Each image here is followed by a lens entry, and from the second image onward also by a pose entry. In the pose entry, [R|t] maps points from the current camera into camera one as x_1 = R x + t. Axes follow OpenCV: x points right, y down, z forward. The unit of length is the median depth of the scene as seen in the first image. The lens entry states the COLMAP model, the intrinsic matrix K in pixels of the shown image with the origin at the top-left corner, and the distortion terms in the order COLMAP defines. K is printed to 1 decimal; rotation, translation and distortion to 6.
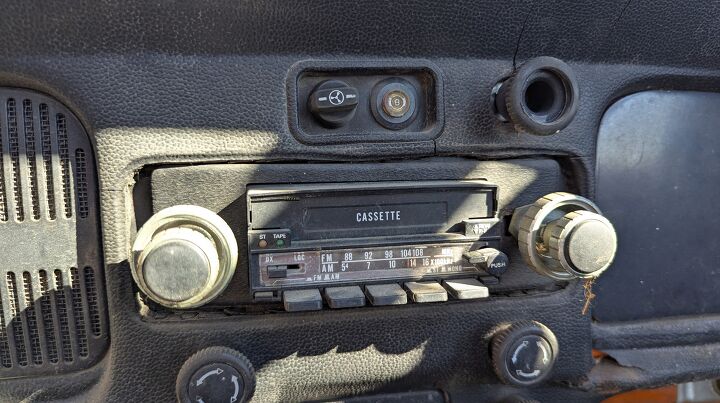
lens RADIAL K [[516.9, 0, 362.1], [0, 516.9, 198.4], [0, 0, 1]] dist [0.023858, -0.027696]
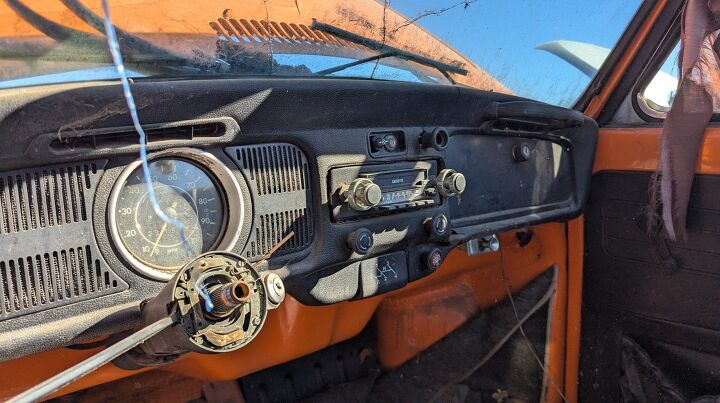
lens RADIAL K [[516.9, 0, 353.9], [0, 516.9, 199.2], [0, 0, 1]] dist [0.023858, -0.027696]
pose [[0.874948, -0.088893, 0.475988, -1.579709], [0.115091, 0.993012, -0.026109, 0.183950], [-0.470341, 0.077626, 0.879064, -1.450147]]
